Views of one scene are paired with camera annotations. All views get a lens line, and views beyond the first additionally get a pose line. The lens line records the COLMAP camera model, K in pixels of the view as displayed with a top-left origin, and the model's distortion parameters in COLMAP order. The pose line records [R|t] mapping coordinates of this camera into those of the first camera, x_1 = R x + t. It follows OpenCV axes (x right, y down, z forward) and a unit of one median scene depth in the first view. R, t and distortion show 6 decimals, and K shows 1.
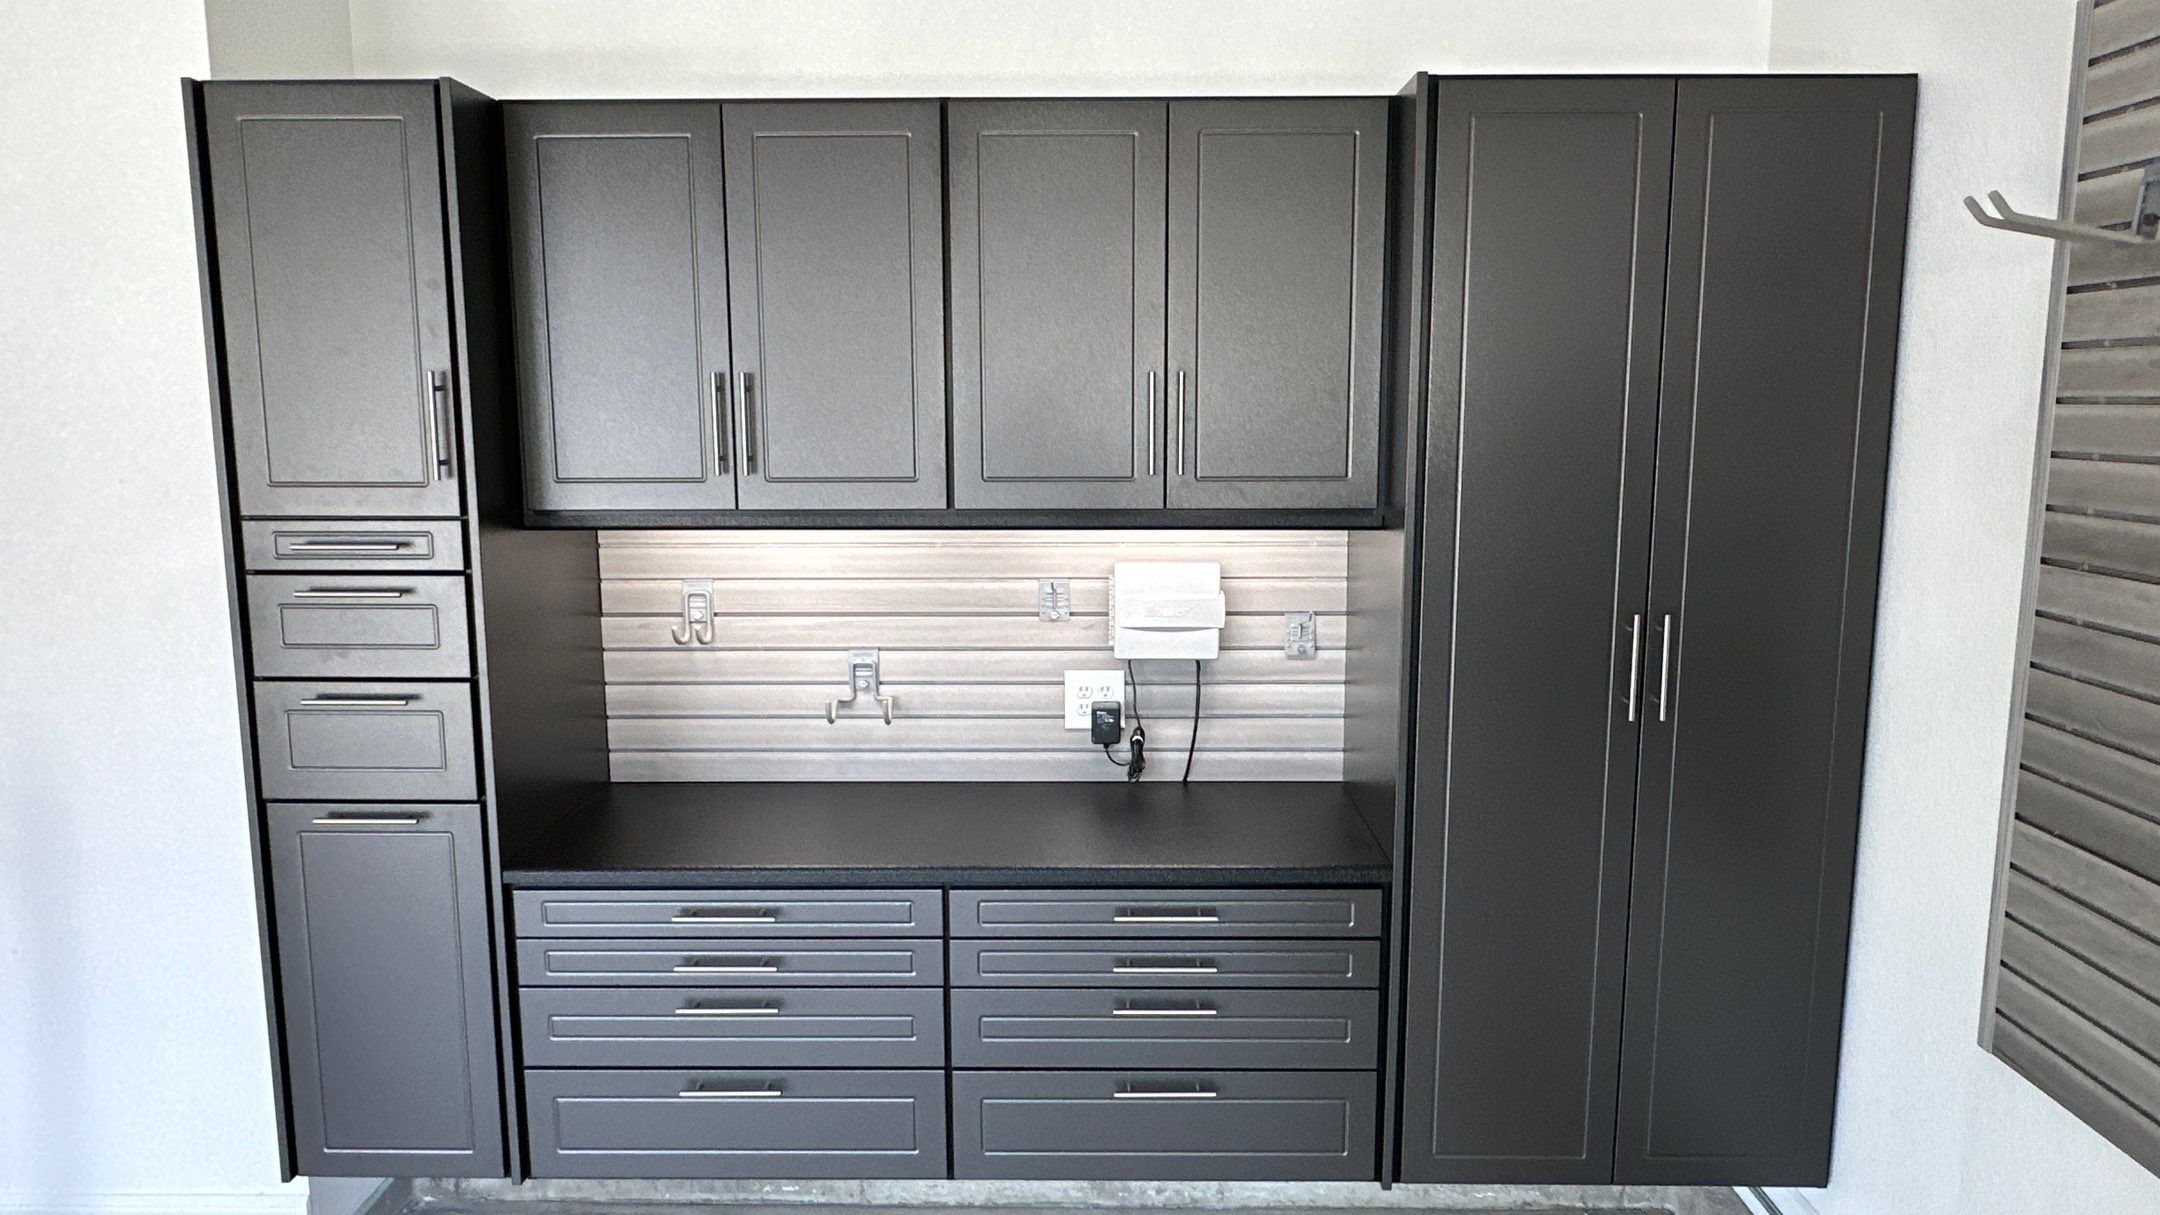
lens RADIAL K [[1419.9, 0, 1078.3], [0, 1419.9, 611.3], [0, 0, 1]] dist [-0.003822, -0.000006]
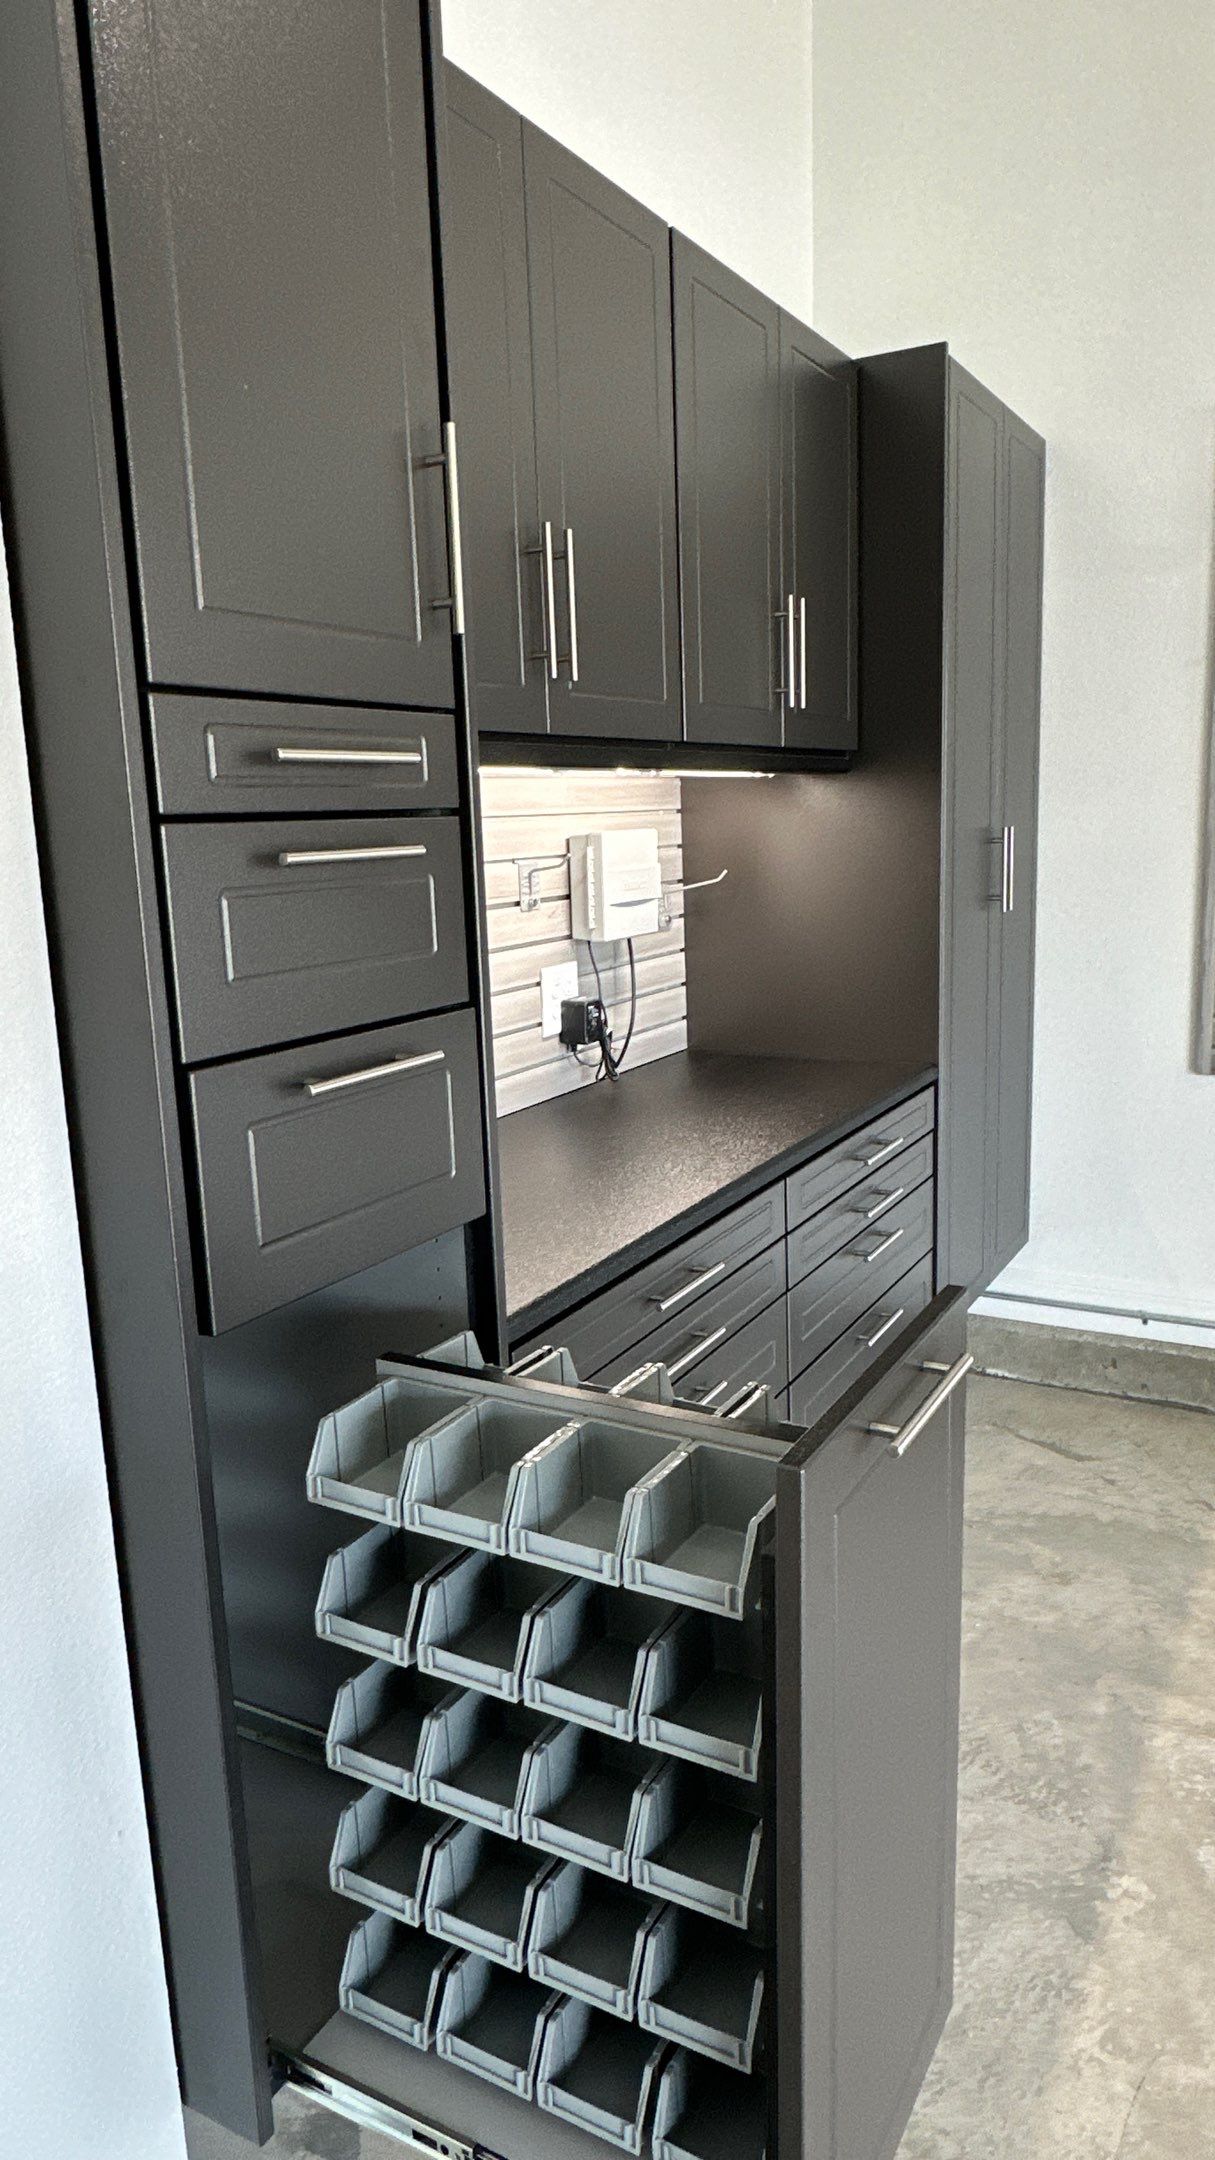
lens RADIAL K [[1419.9, 0, 611.3], [0, 1419.9, 1081.2], [0, 0, 1]] dist [-0.003822, -0.000006]
pose [[0.470923, -0.177317, 0.864171, -0.855940], [0.164003, 0.980111, 0.111734, 0.023137], [-0.866796, 0.089109, 0.490637, 0.643558]]
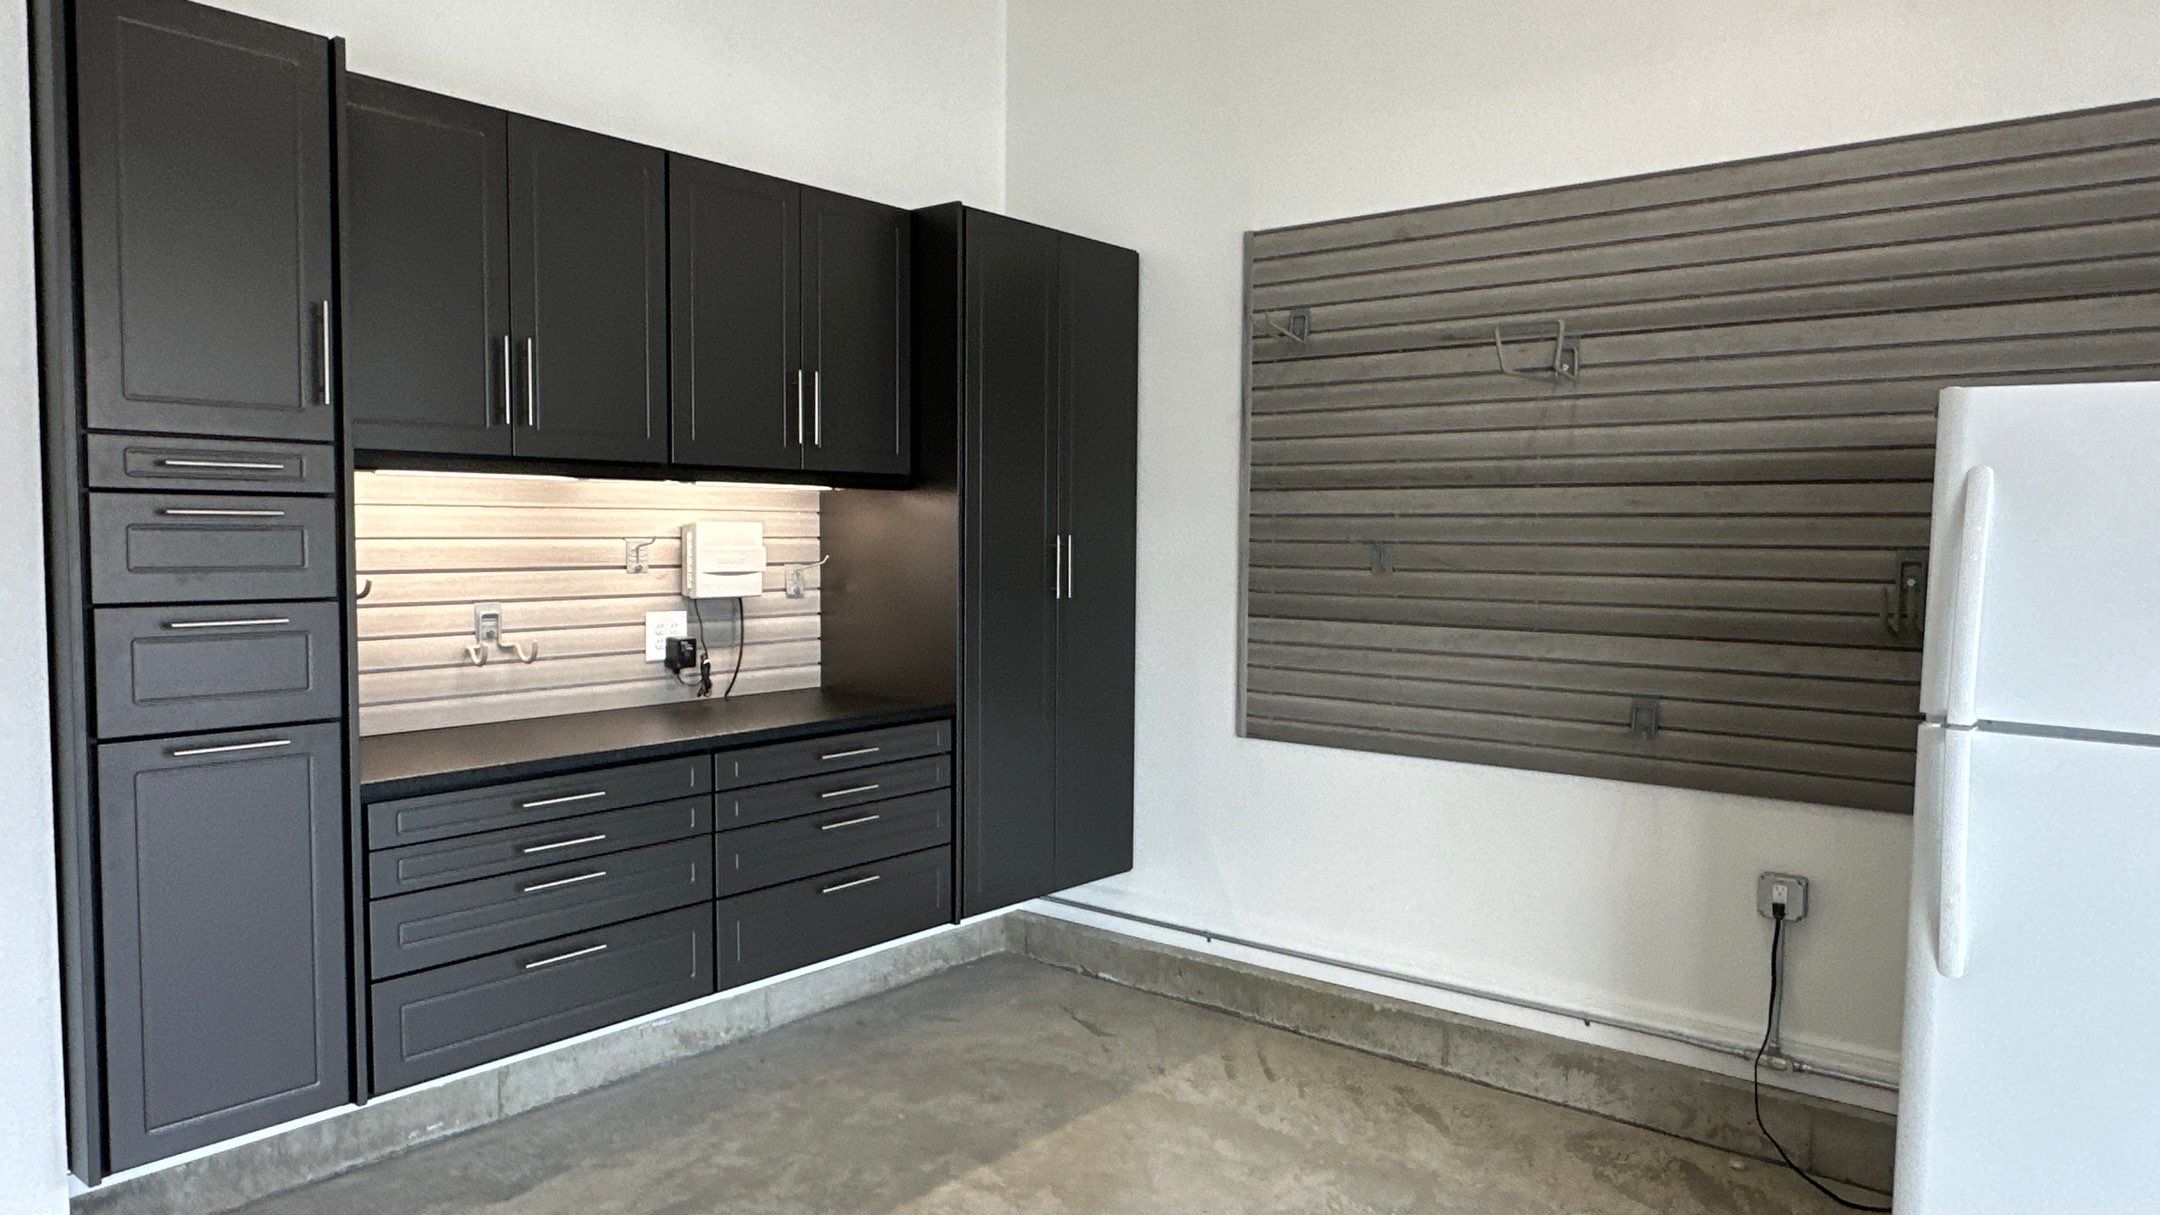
lens RADIAL K [[1419.9, 0, 1079.9], [0, 1419.9, 609.2], [0, 0, 1]] dist [-0.003822, -0.000006]
pose [[0.616345, -0.036385, 0.786635, -0.868902], [0.108815, 0.993284, -0.039316, 0.148638], [-0.779922, 0.109830, 0.616165, -0.062087]]
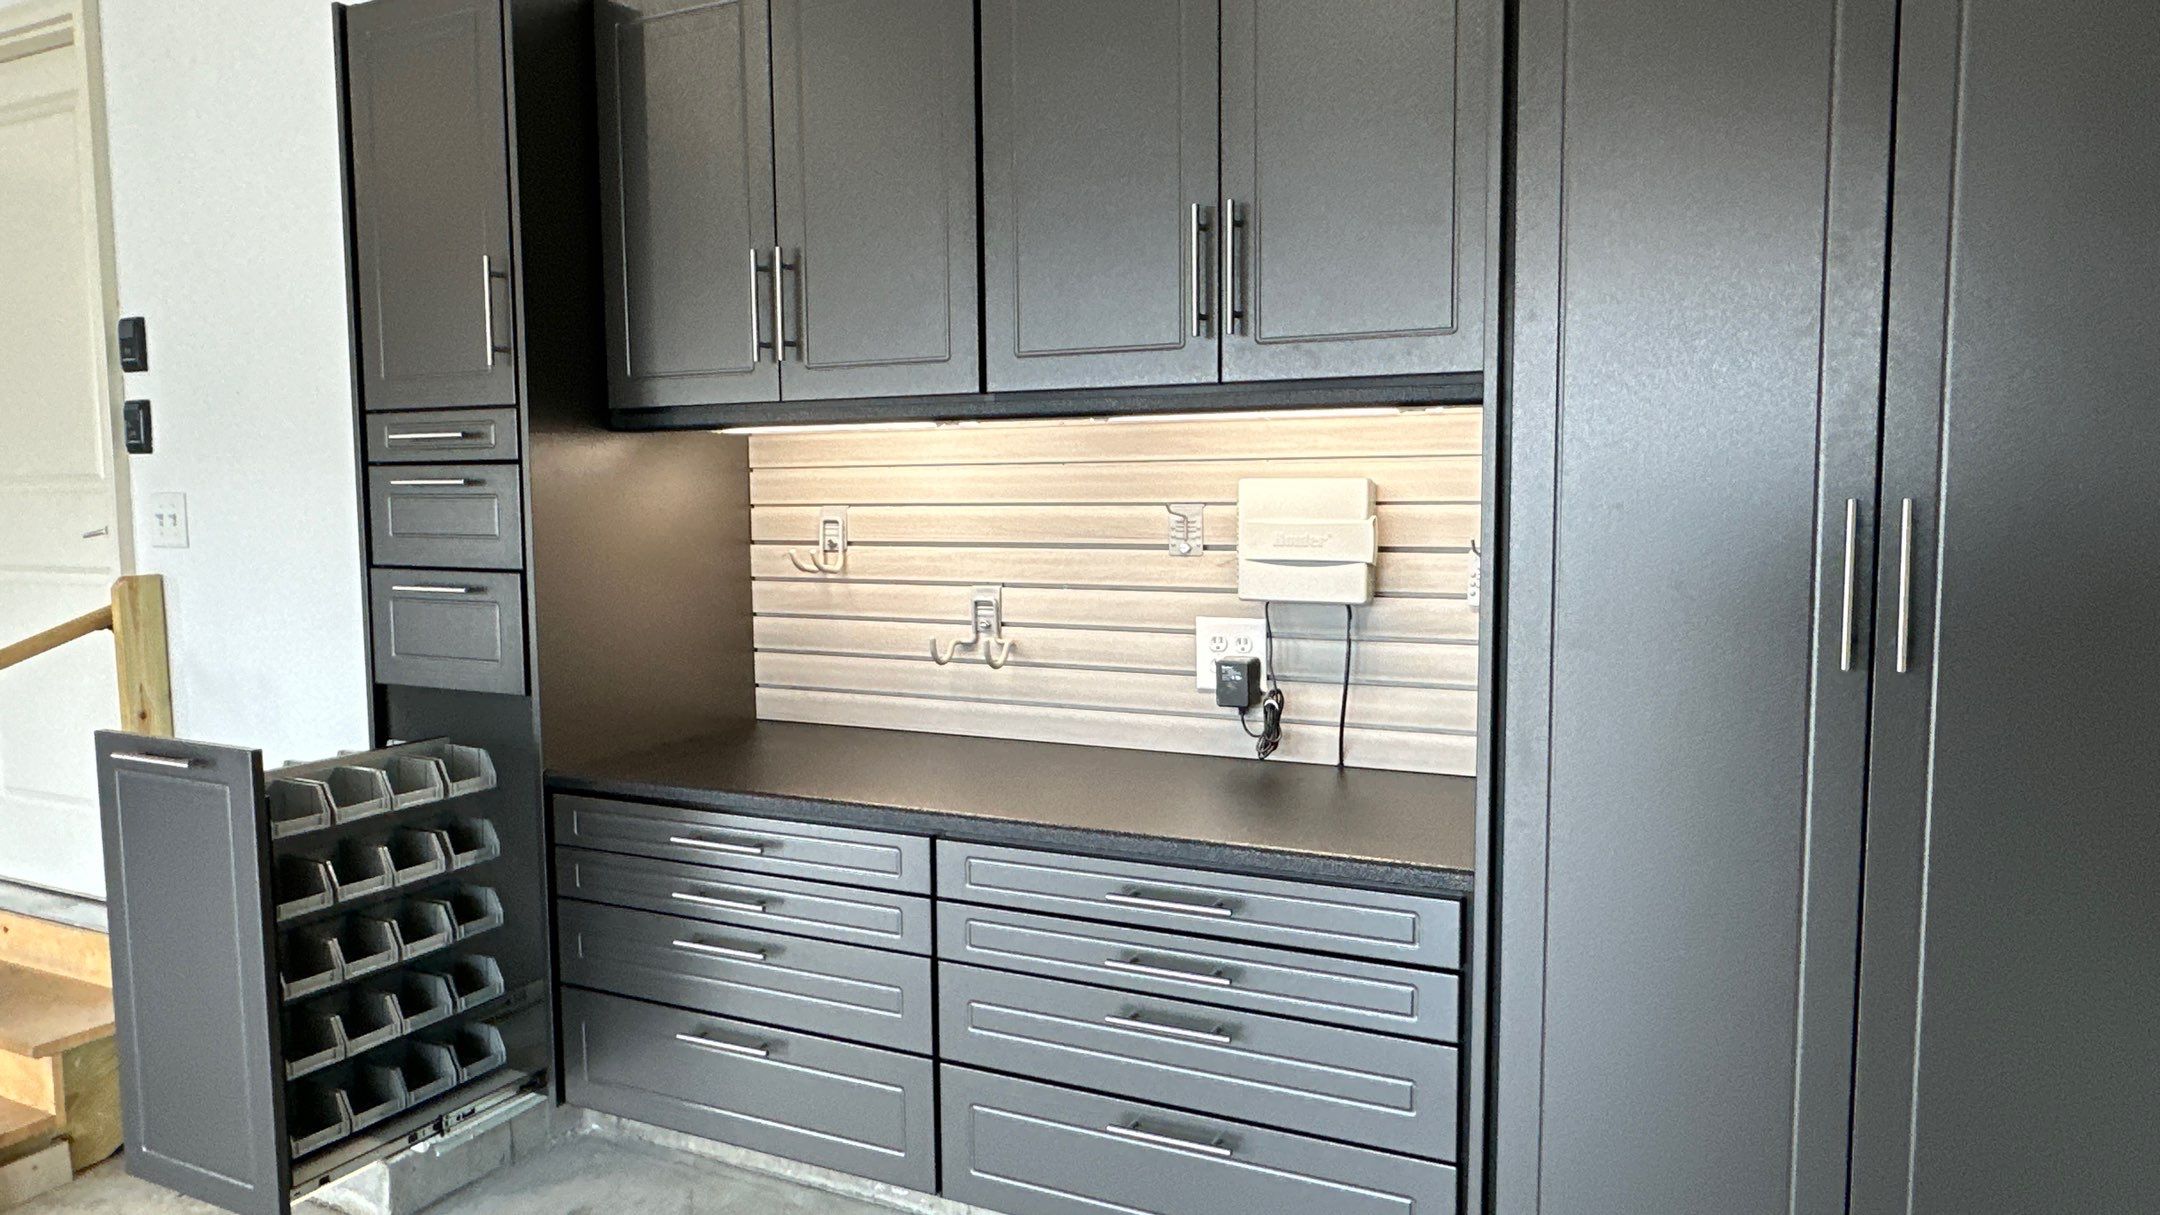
lens RADIAL K [[1419.9, 0, 1084.3], [0, 1419.9, 608.4], [0, 0, 1]] dist [-0.003822, -0.000006]
pose [[0.901764, 0.033119, -0.430957, 0.332996], [-0.058709, 0.997205, -0.046212, 0.091712], [0.428222, 0.066973, 0.901188, 0.268557]]
